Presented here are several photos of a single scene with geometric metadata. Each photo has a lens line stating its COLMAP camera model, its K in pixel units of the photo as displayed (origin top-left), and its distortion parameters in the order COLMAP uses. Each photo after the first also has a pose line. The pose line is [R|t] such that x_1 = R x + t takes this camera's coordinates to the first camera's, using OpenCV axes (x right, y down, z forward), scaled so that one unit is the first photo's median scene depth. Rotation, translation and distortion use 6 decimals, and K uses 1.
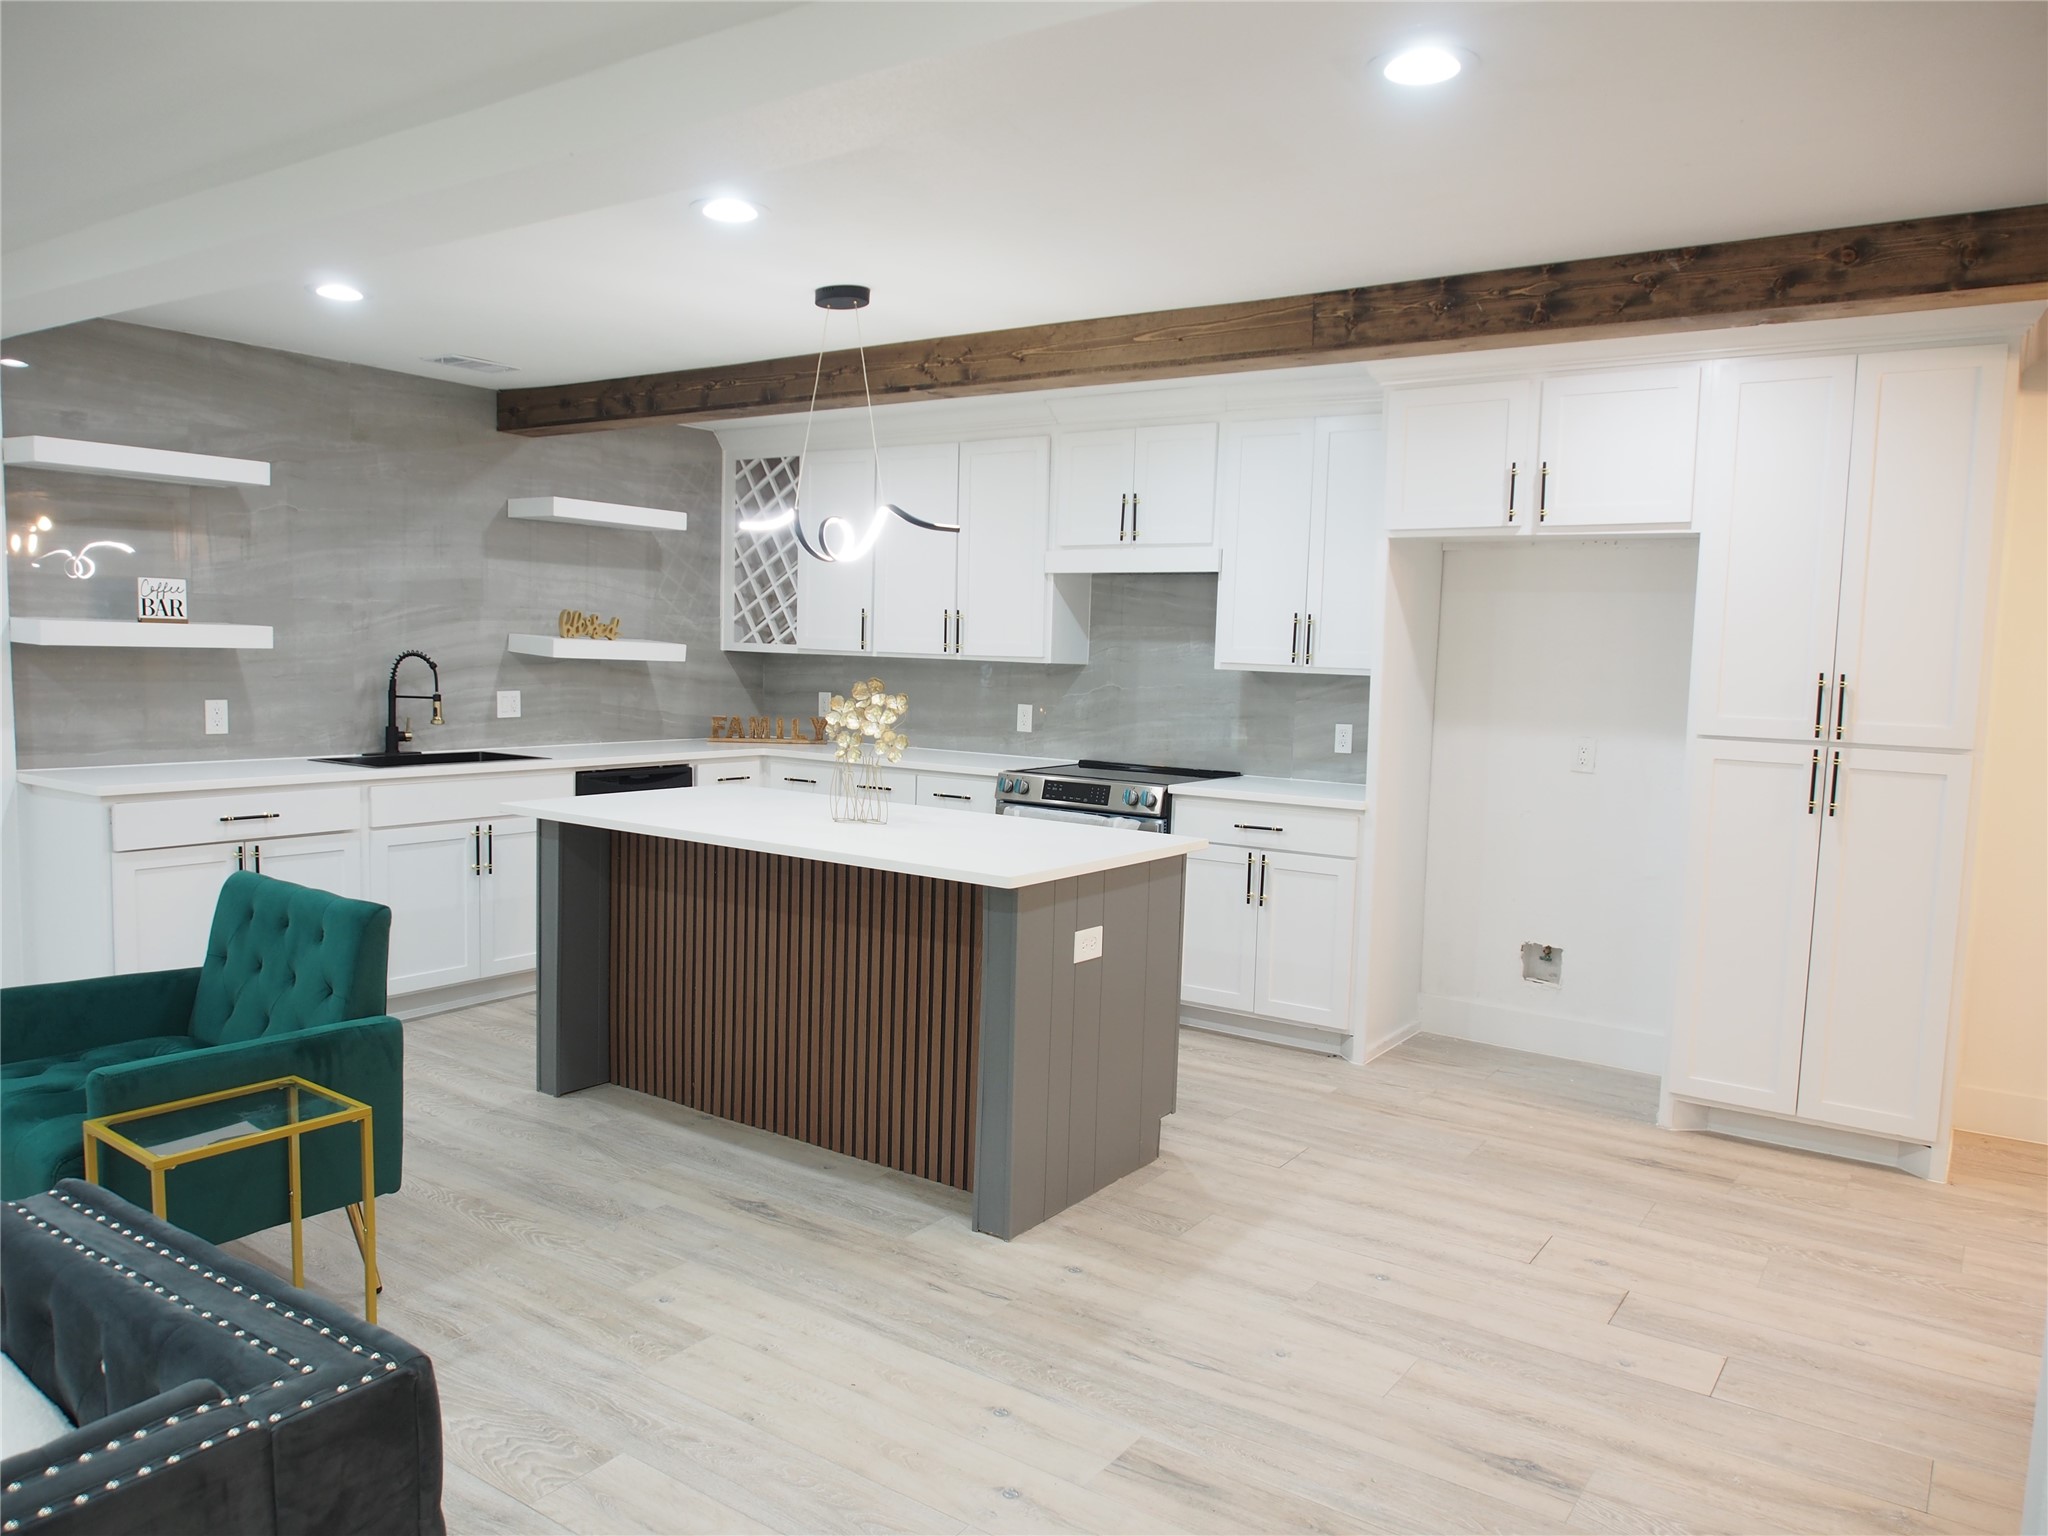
lens RADIAL K [[1460.5, 0, 1018.7], [0, 1460.5, 785.4], [0, 0, 1]] dist [-0.011291, 0.001147]
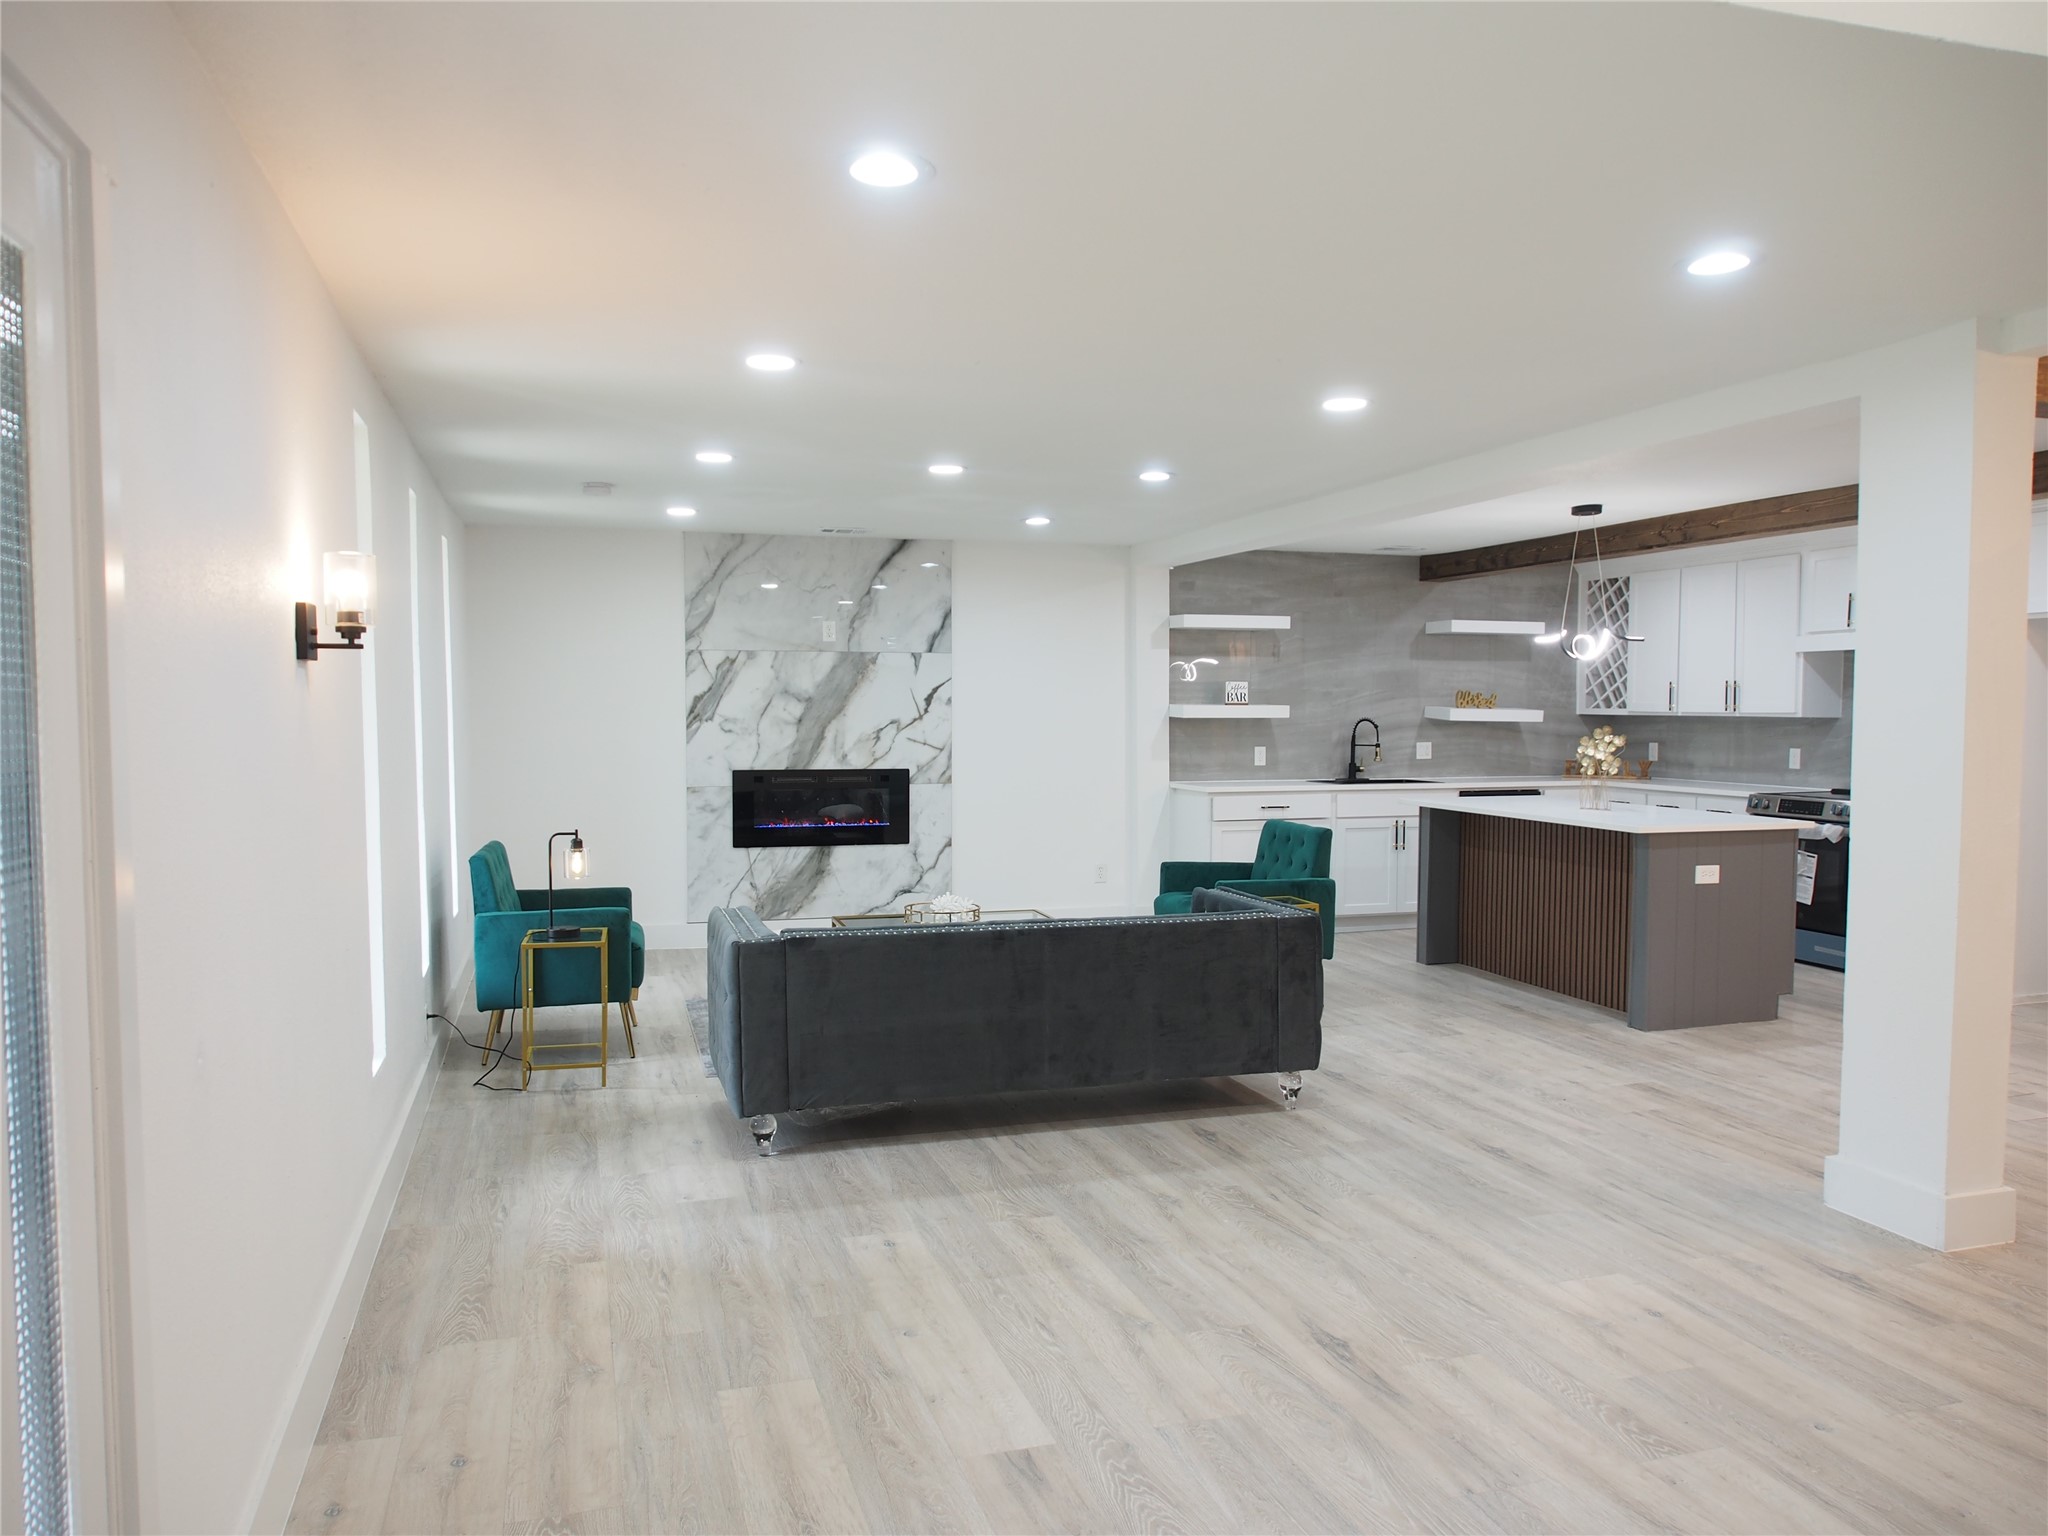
lens RADIAL K [[1460.5, 0, 1018.7], [0, 1460.5, 785.4], [0, 0, 1]] dist [-0.011291, 0.001147]
pose [[0.790776, 0.005109, -0.612084, 0.295772], [-0.035990, 0.998623, -0.038162, 0.063293], [0.611047, 0.052206, 0.789871, -0.563387]]
